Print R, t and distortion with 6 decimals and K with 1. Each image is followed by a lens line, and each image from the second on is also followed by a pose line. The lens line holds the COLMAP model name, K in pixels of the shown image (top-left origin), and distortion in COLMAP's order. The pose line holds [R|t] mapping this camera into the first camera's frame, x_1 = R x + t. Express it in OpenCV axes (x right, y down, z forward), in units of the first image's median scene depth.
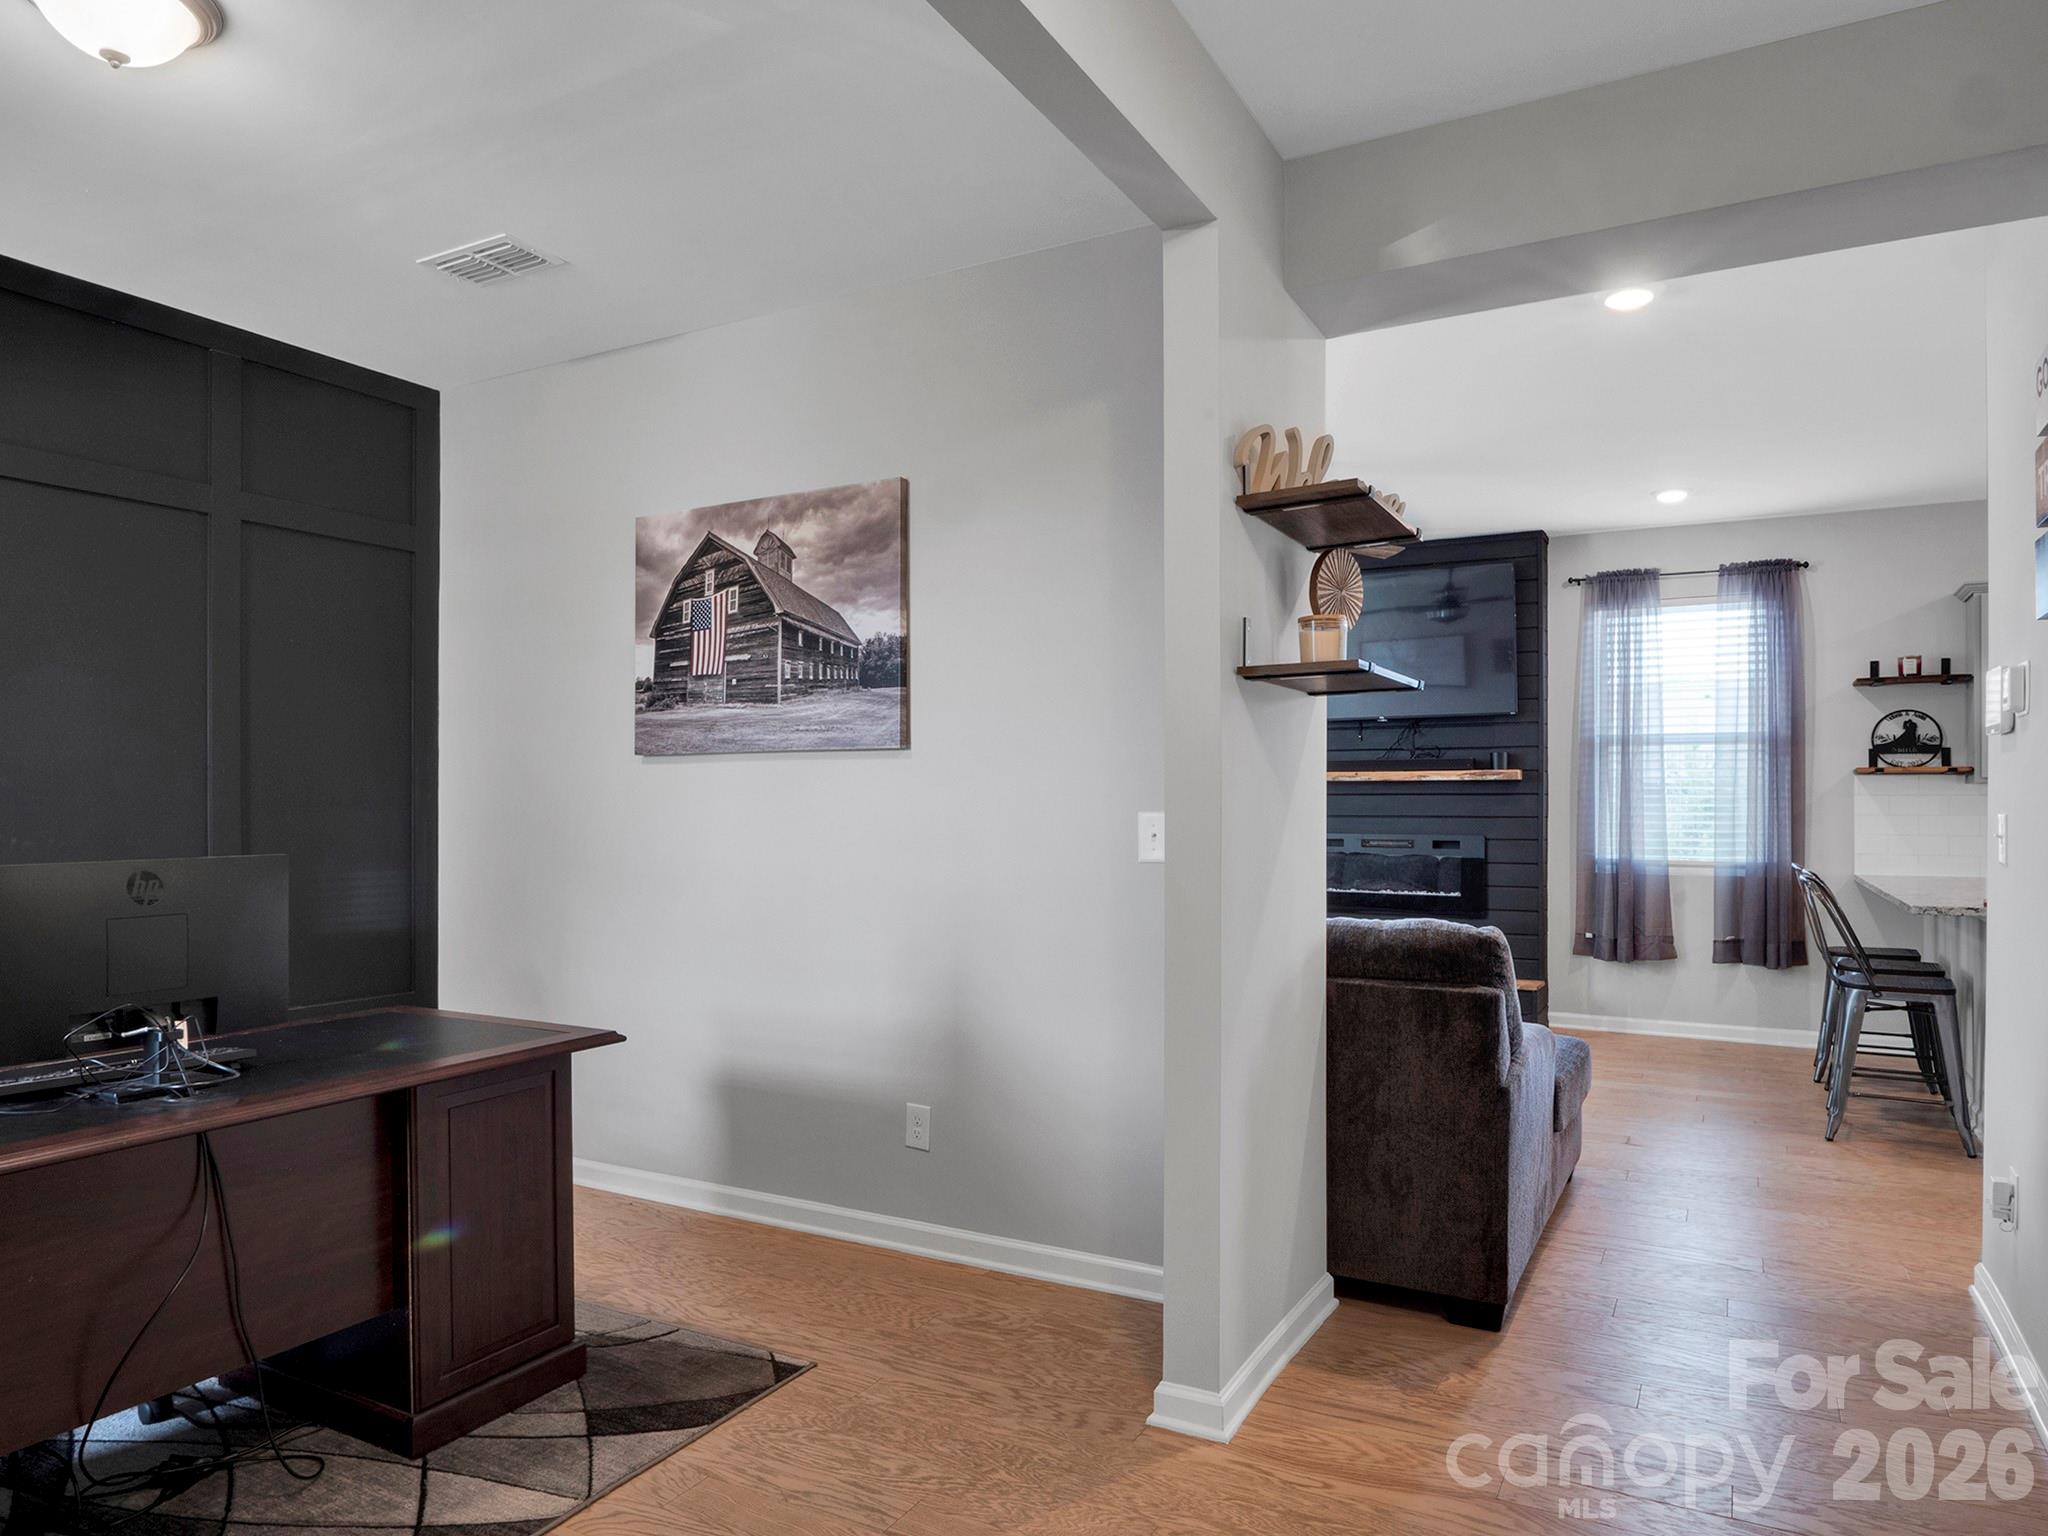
lens RADIAL K [[1301.4, 0, 991.3], [0, 1301.4, 803.6], [0, 0, 1]] dist [-0.032387, 0.005700]
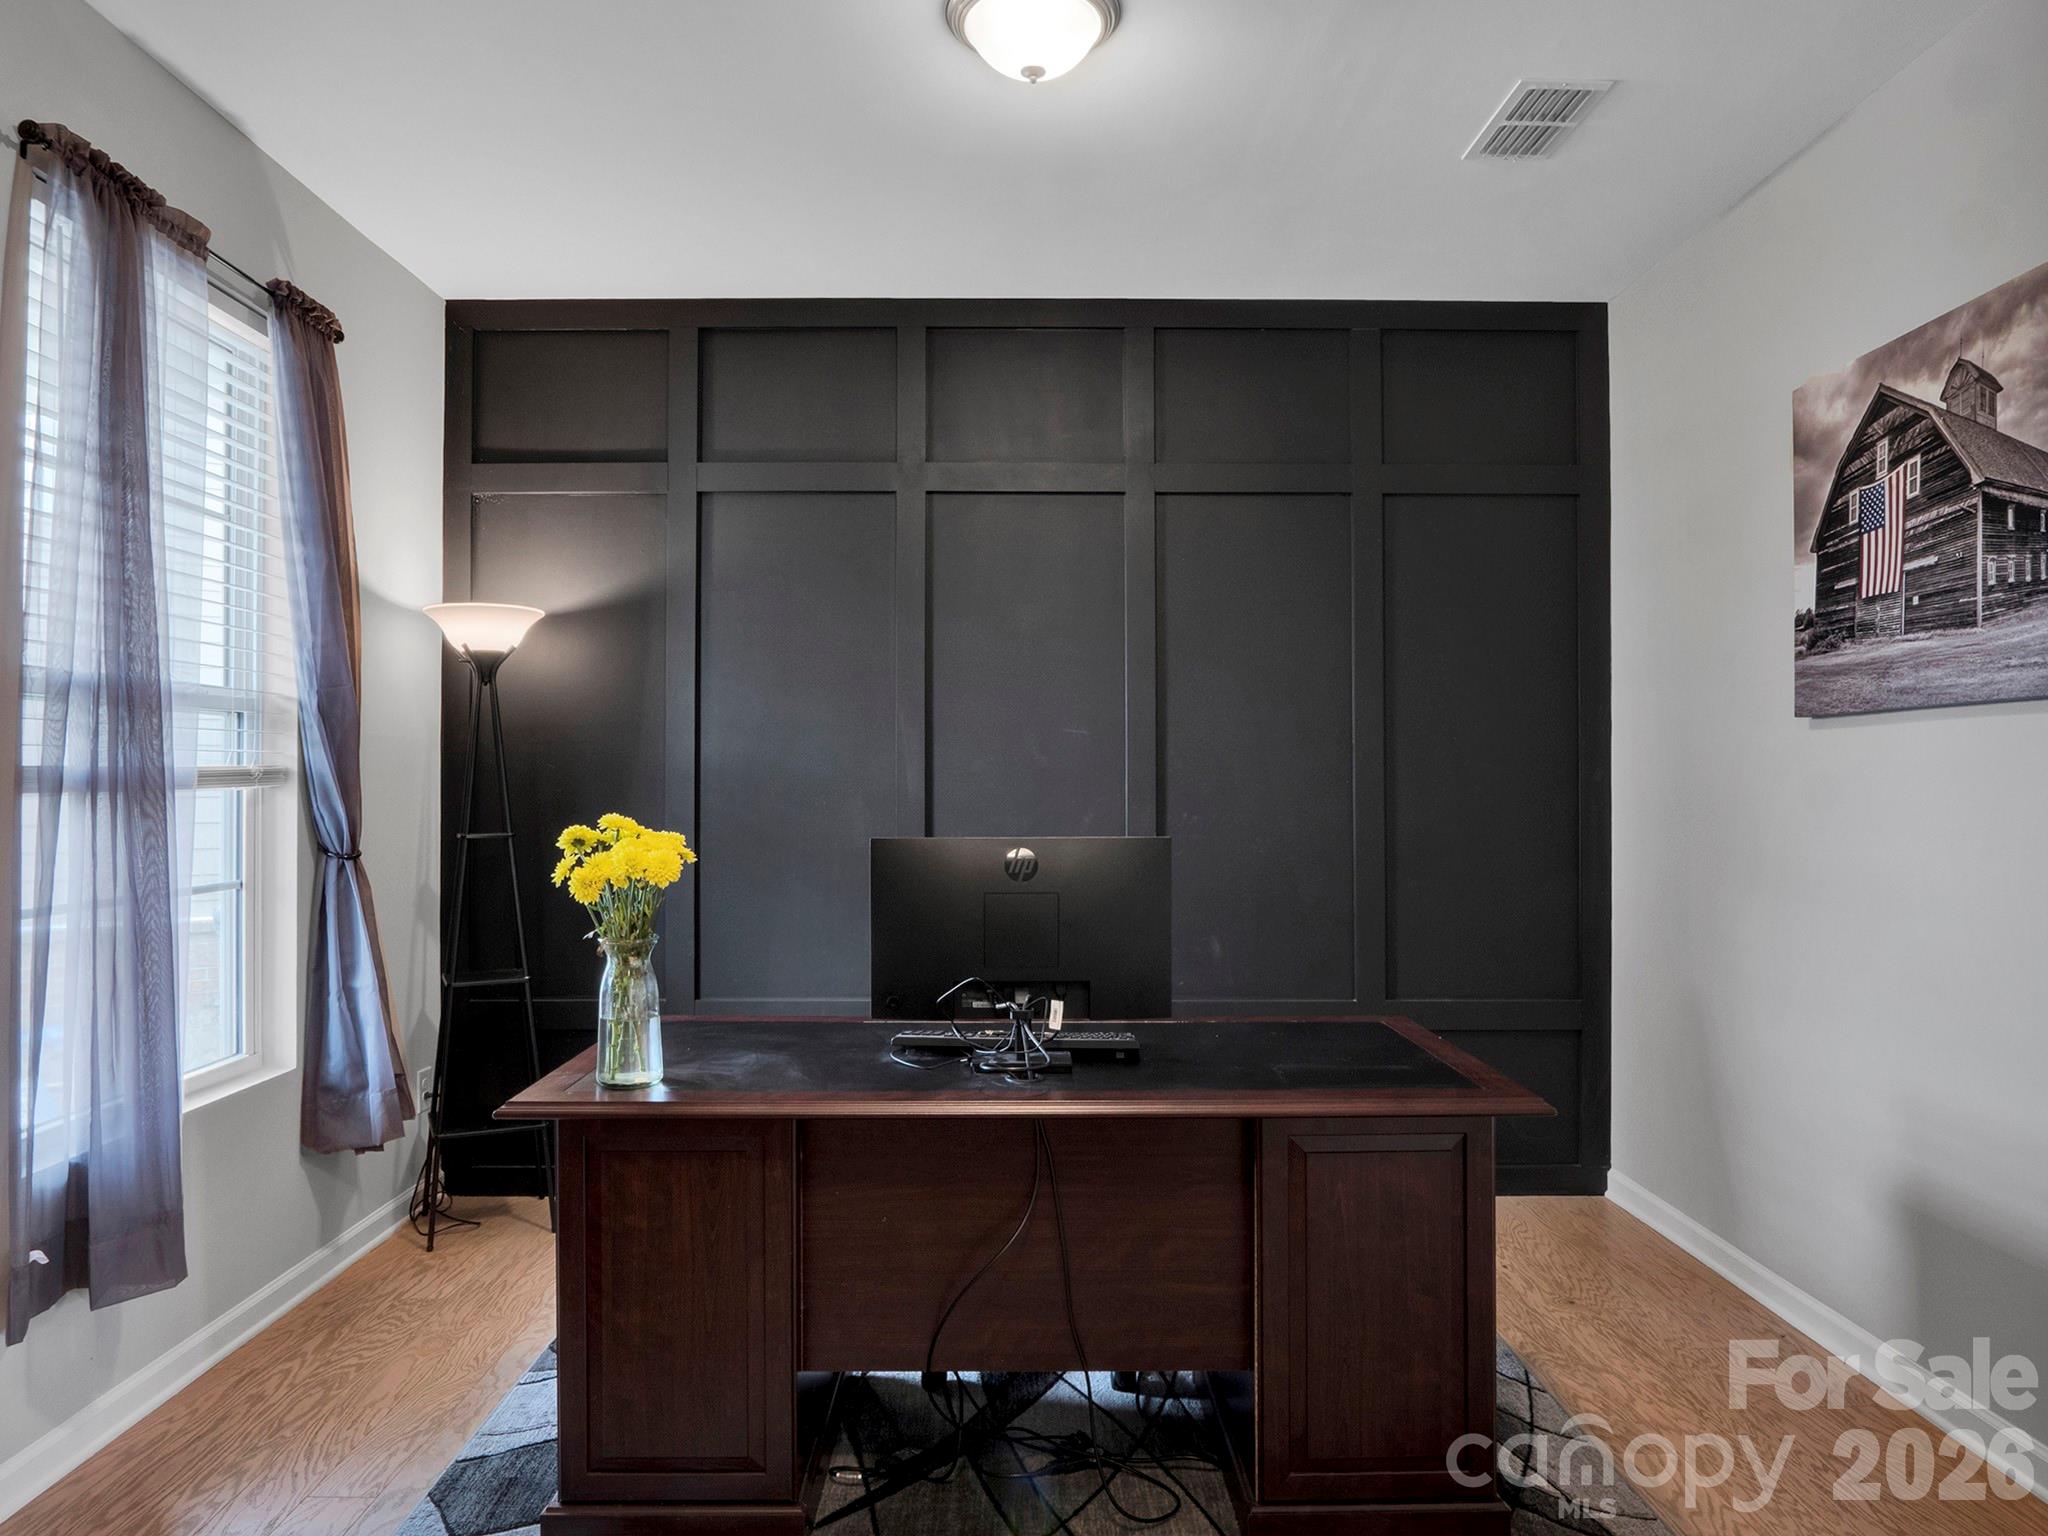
lens RADIAL K [[1301.4, 0, 1020.4], [0, 1301.4, 768.5], [0, 0, 1]] dist [-0.032387, 0.005700]
pose [[0.502758, -0.007330, -0.864396, 0.138992], [-0.003082, 0.999942, -0.010272, -0.000212], [0.864422, 0.007829, 0.502707, 0.286366]]
